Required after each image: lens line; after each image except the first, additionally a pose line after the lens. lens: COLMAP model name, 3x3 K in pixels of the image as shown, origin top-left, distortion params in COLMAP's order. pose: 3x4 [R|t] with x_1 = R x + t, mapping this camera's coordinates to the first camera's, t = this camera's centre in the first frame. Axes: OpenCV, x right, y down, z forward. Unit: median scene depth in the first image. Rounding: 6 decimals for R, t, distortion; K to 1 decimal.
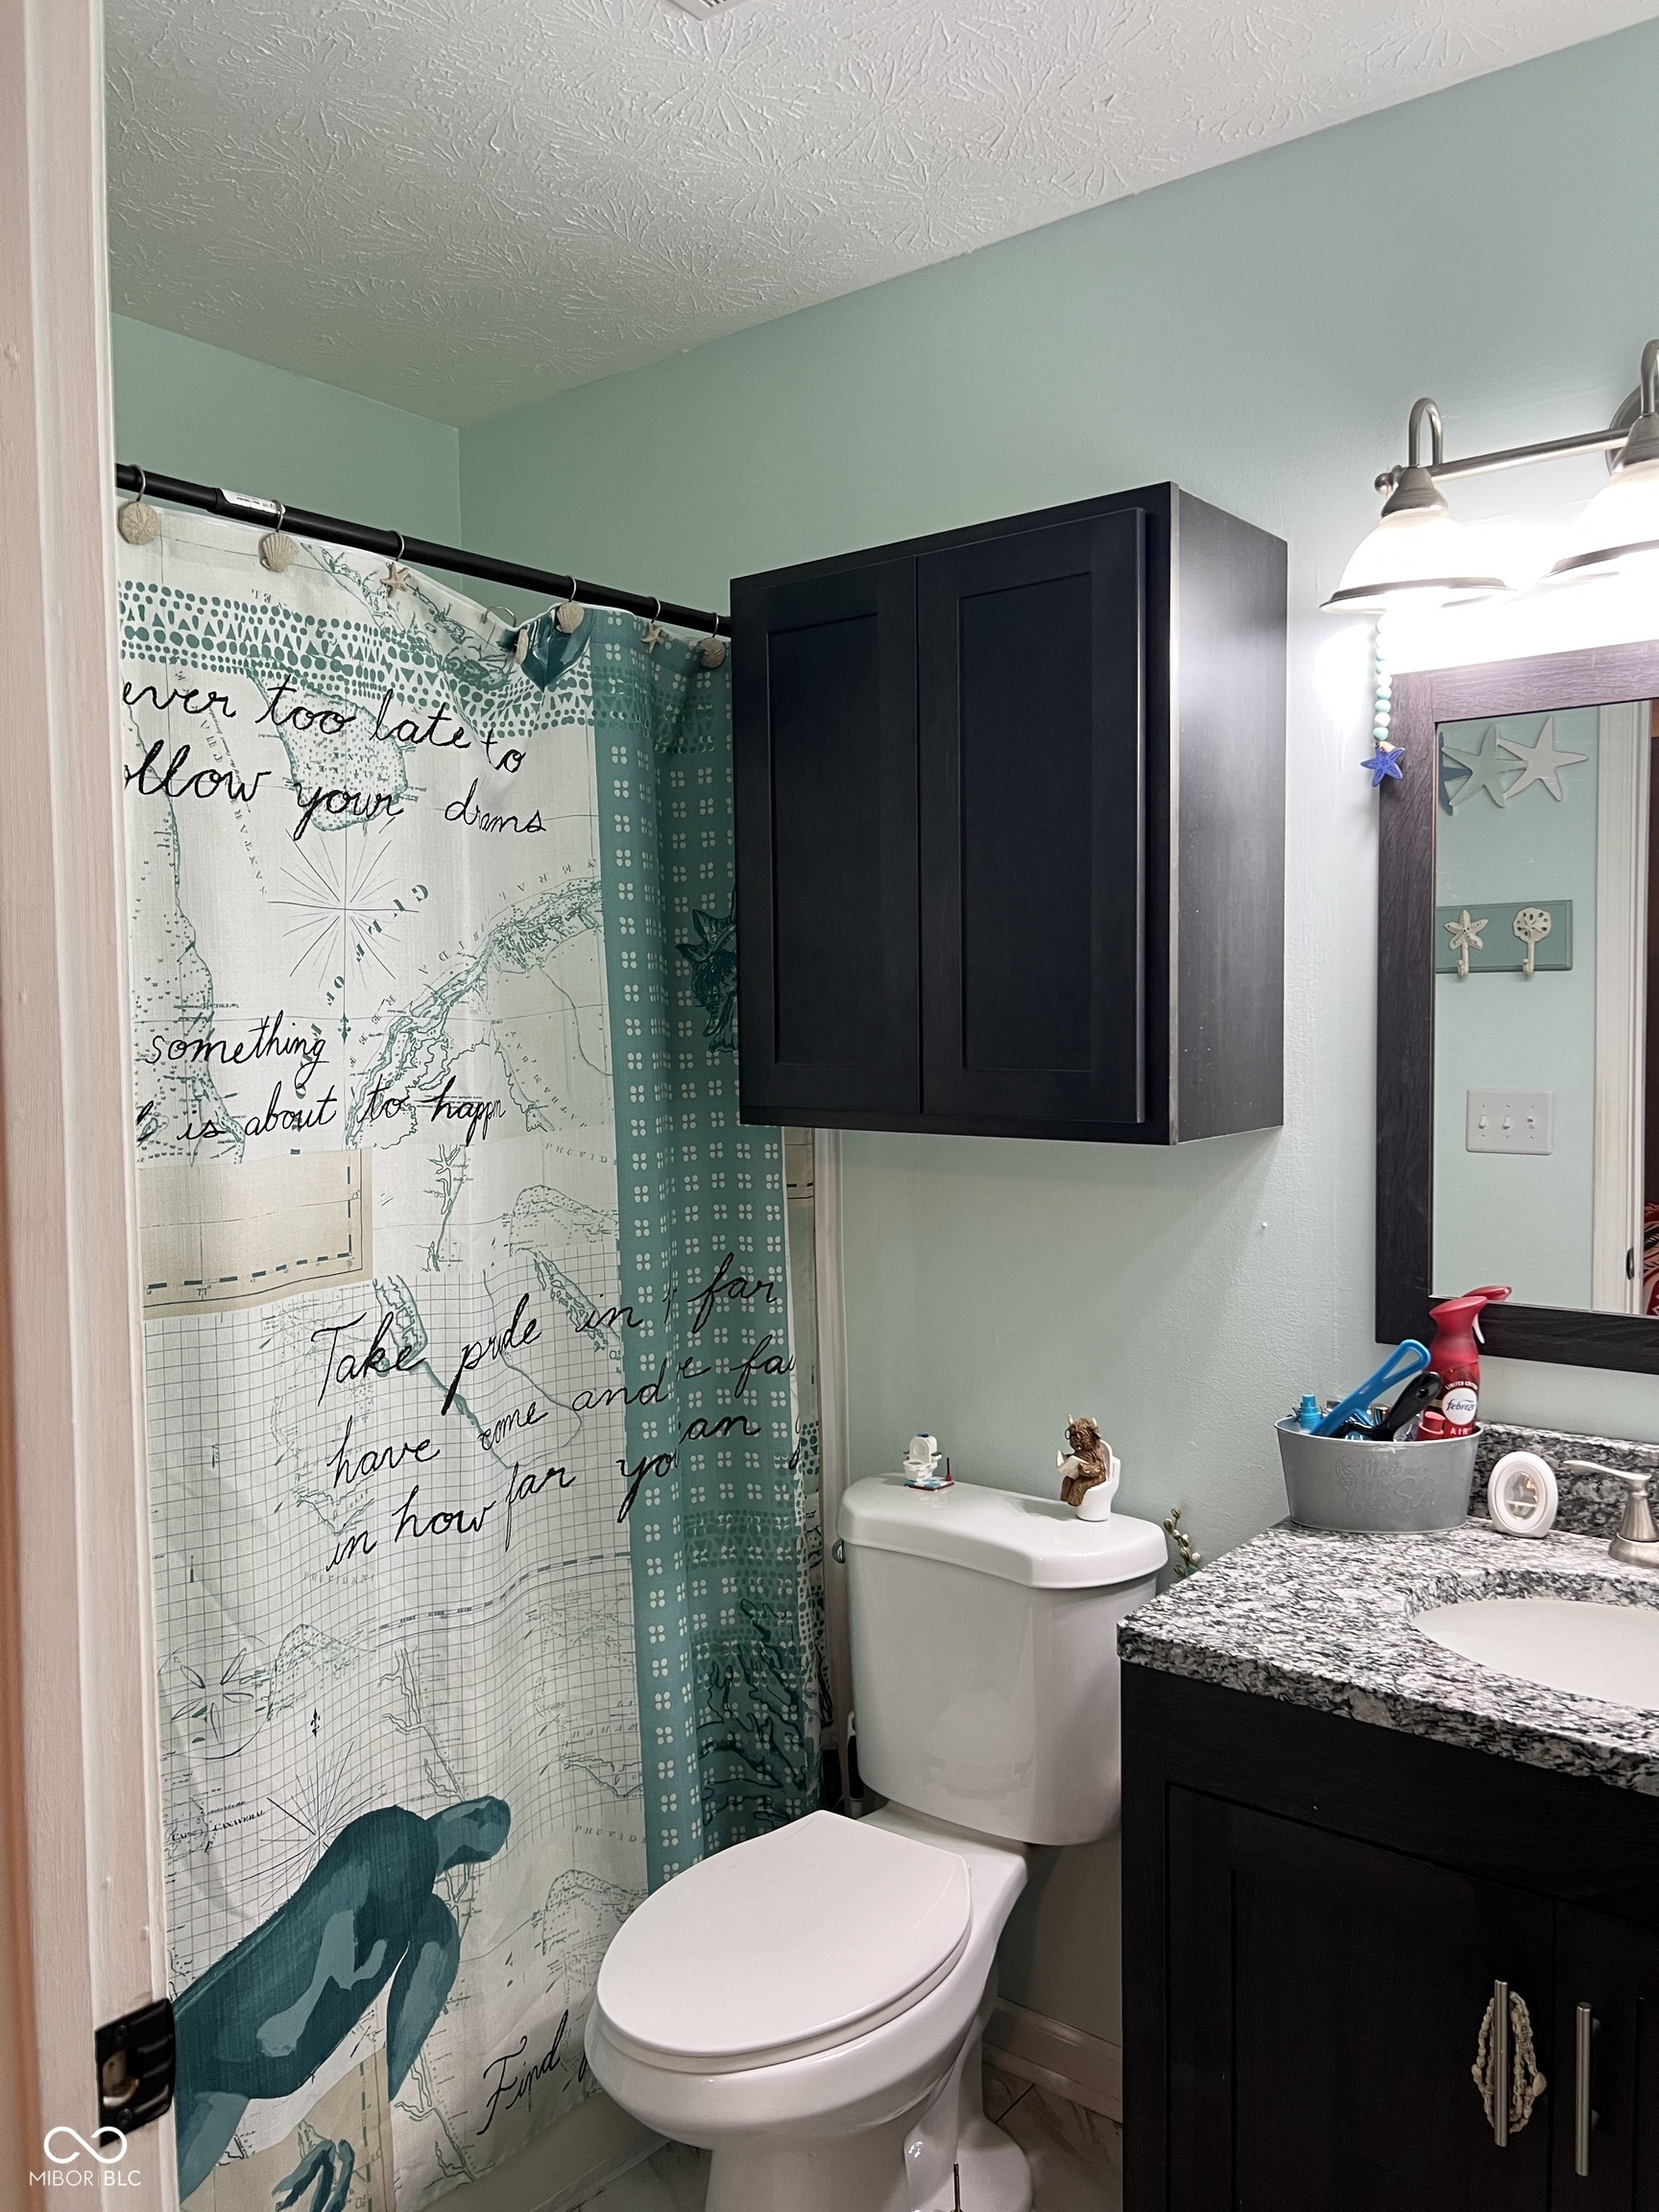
lens RADIAL K [[1659.2, 0, 837.6], [0, 1659.2, 1108.7], [0, 0, 1]] dist [0.047470, -0.053189]
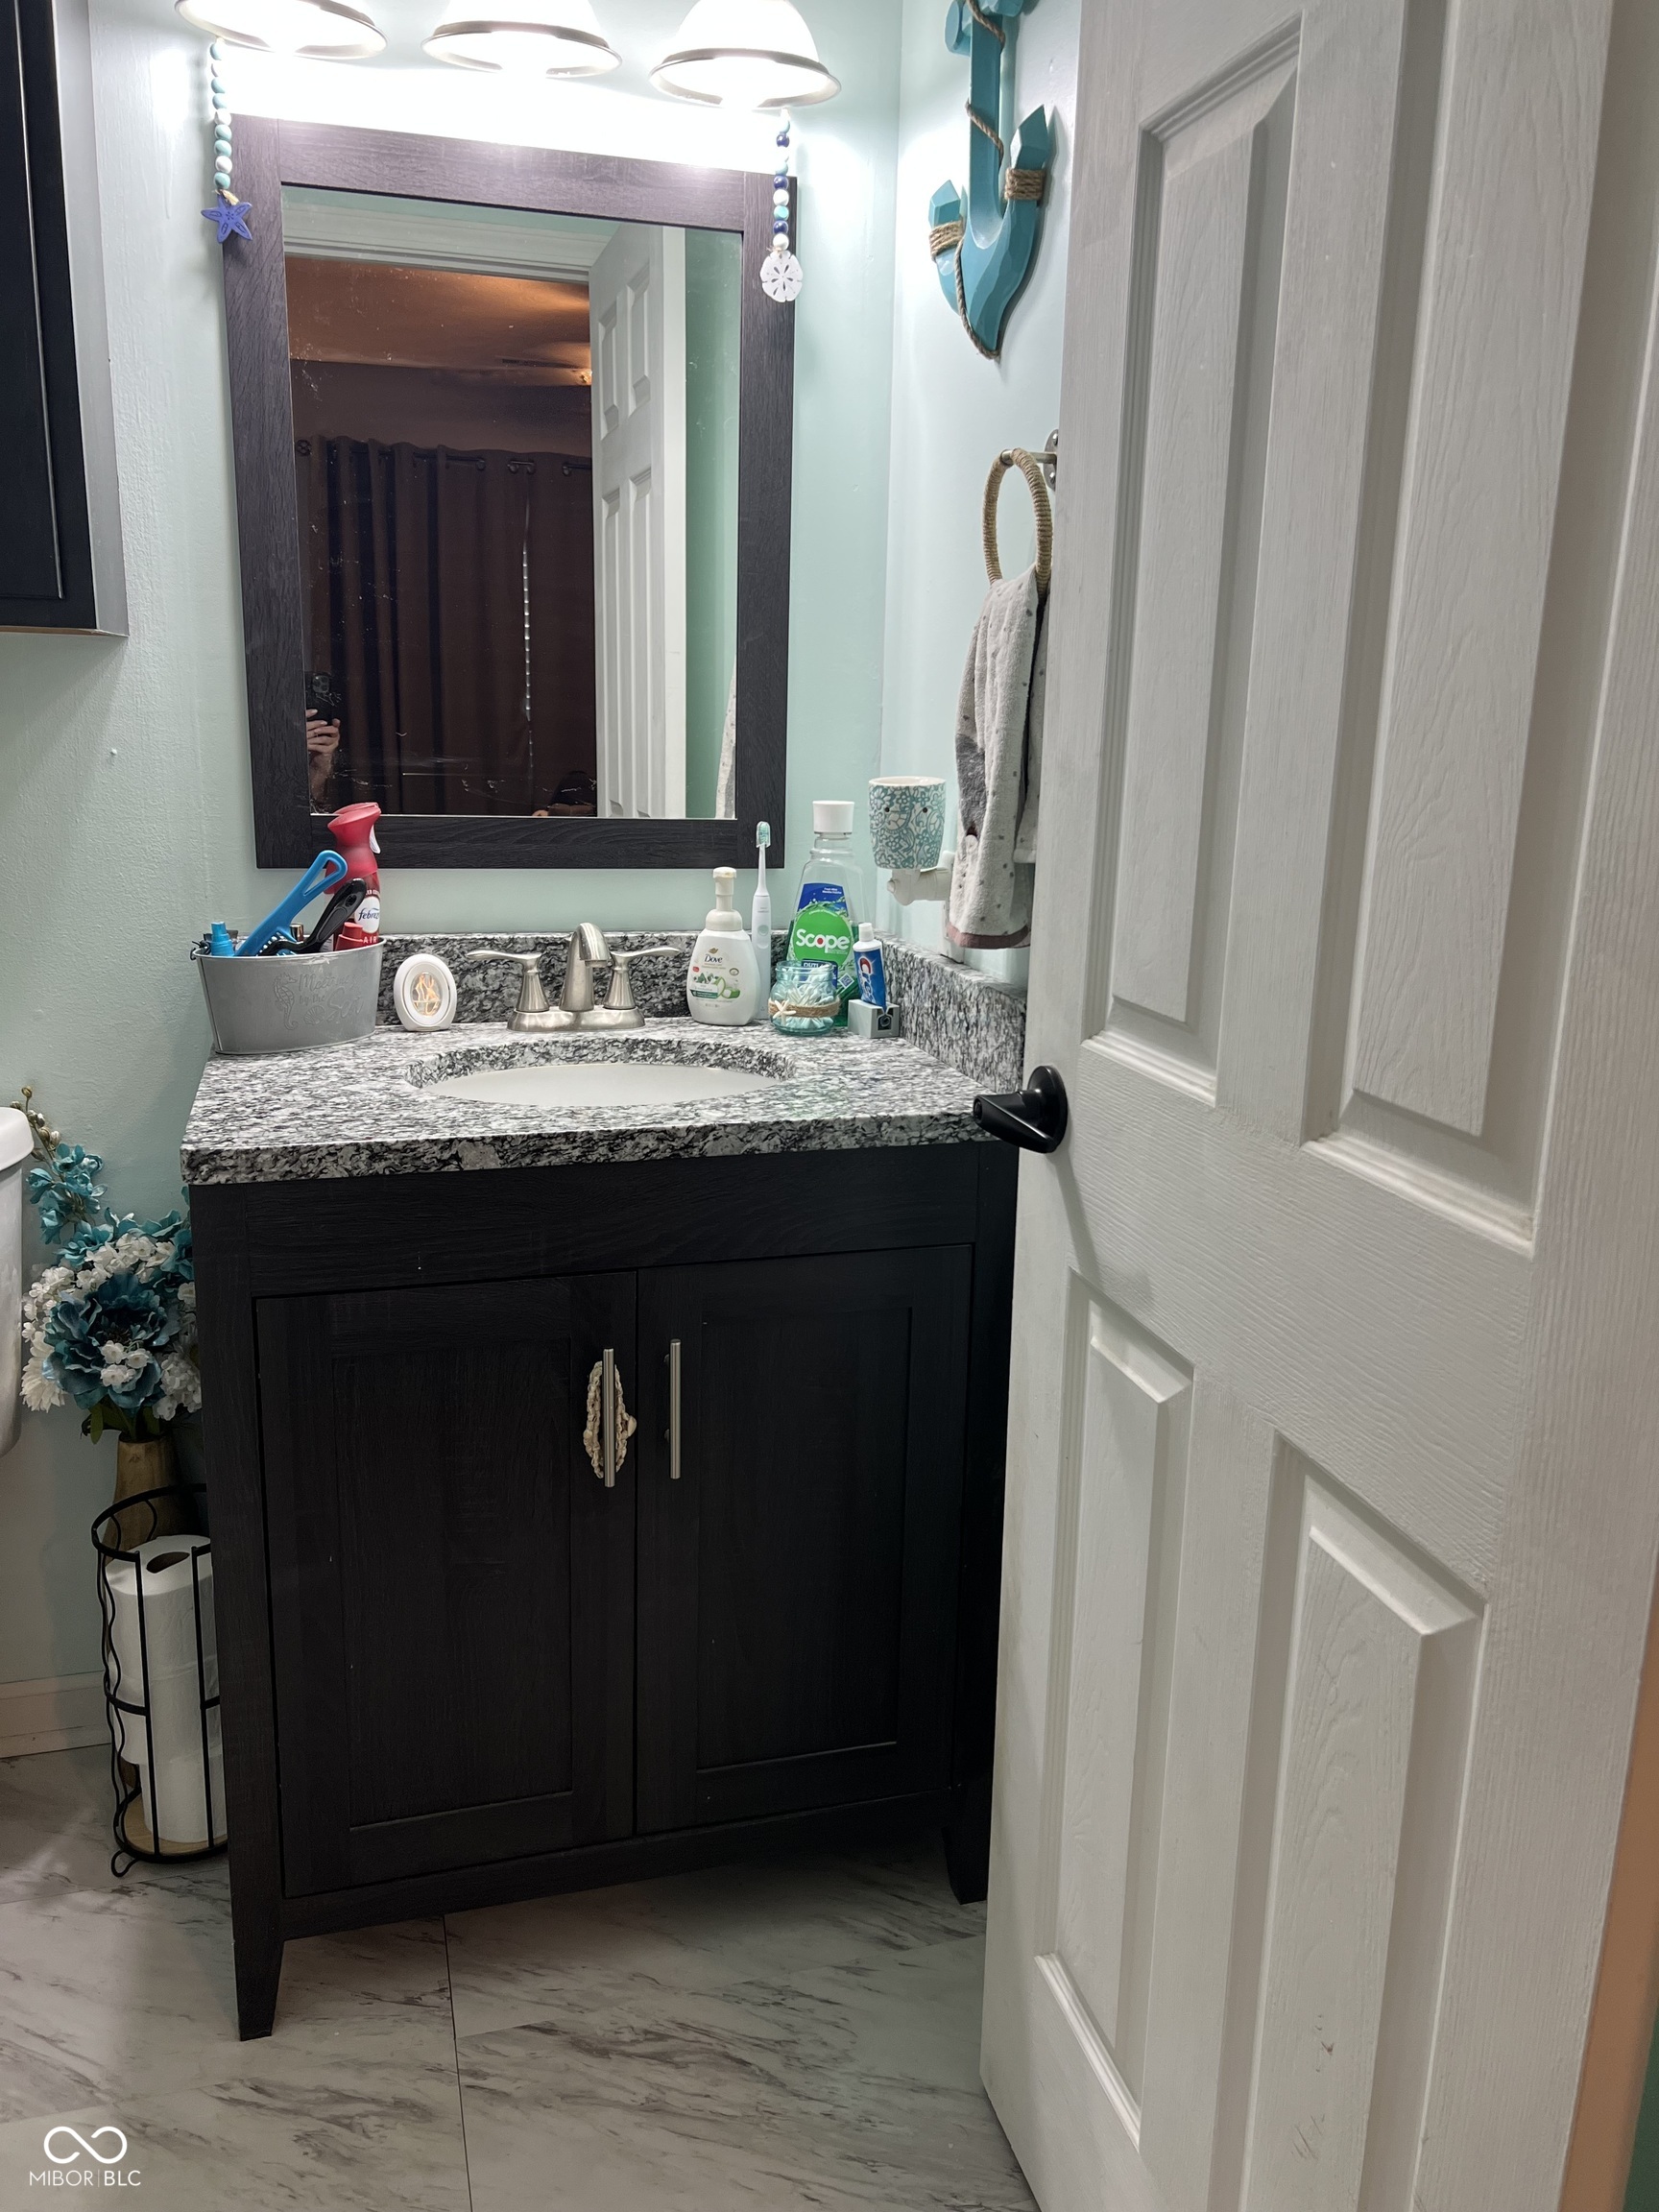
lens RADIAL K [[1659.2, 0, 829.9], [0, 1659.2, 1090.3], [0, 0, 1]] dist [0.047470, -0.053189]
pose [[0.589503, -0.156841, 0.792393, -0.292034], [0.015051, 0.982931, 0.183358, 0.102625], [-0.807626, -0.096164, 0.581802, 0.172055]]
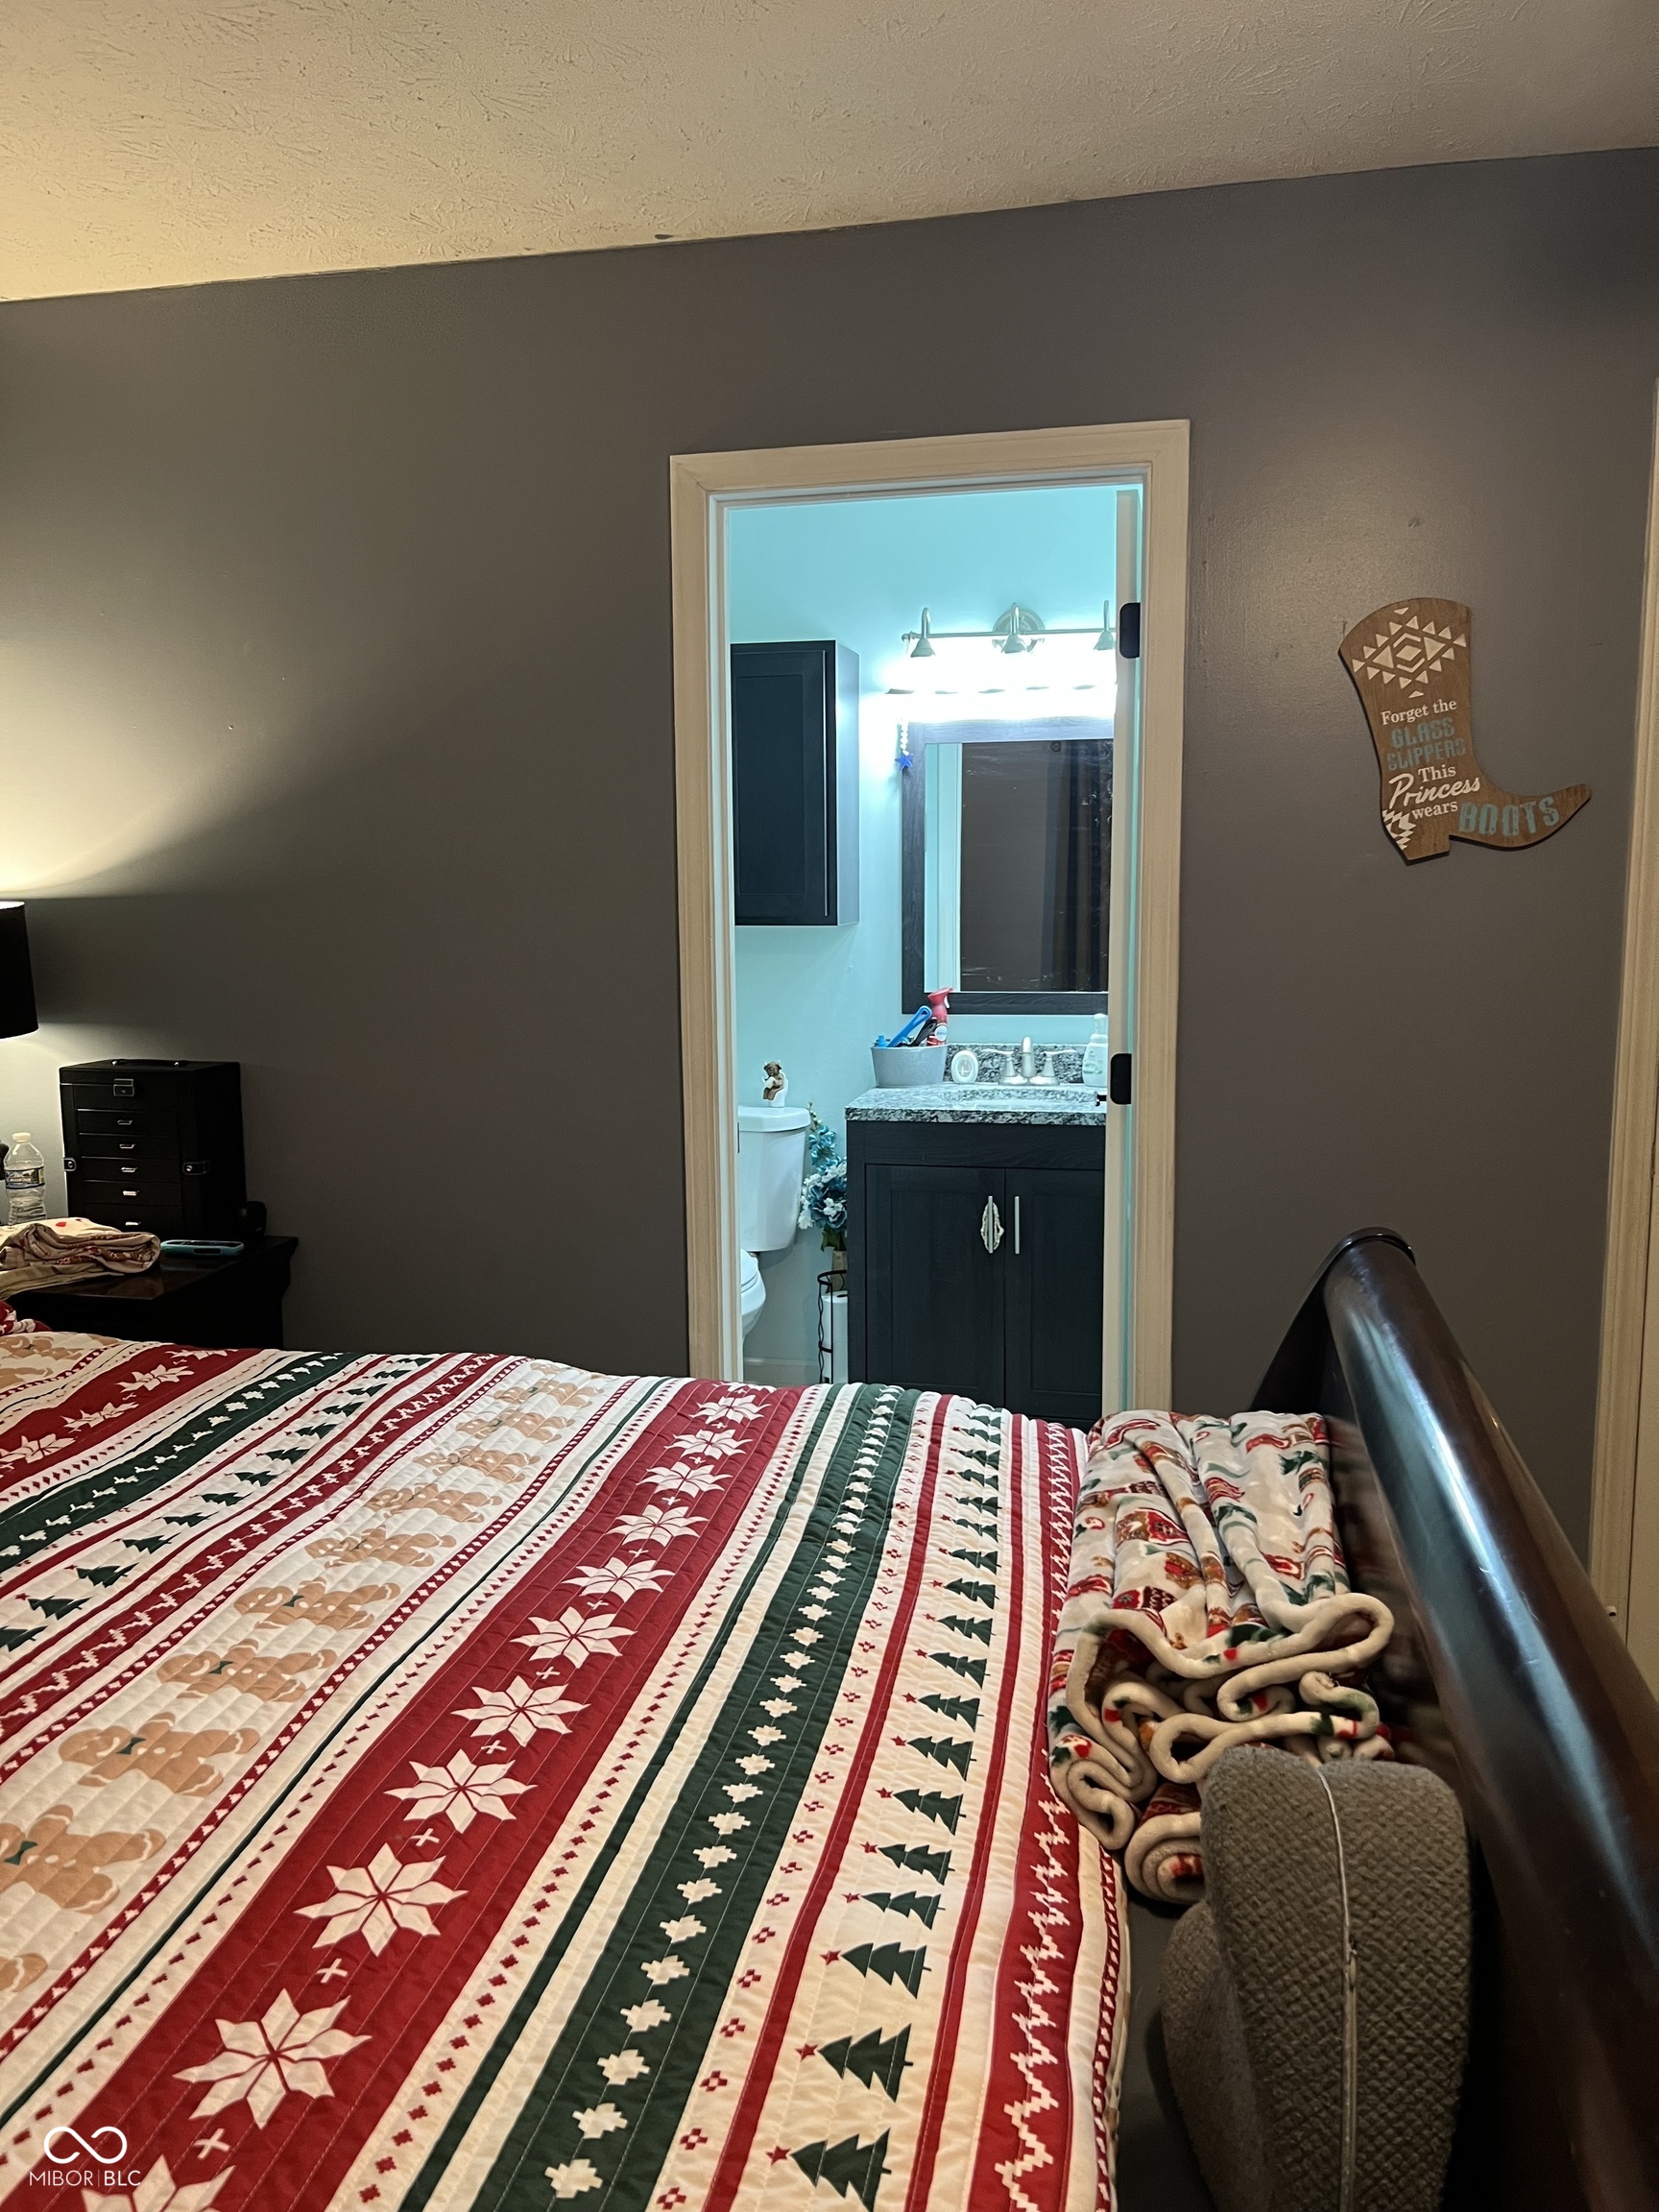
lens RADIAL K [[1659.2, 0, 826.0], [0, 1659.2, 1109.9], [0, 0, 1]] dist [0.047470, -0.053189]
pose [[0.902186, -0.057637, 0.427480, -0.829704], [0.024207, 0.996236, 0.083233, 0.086405], [-0.430668, -0.064744, 0.900185, -1.123456]]
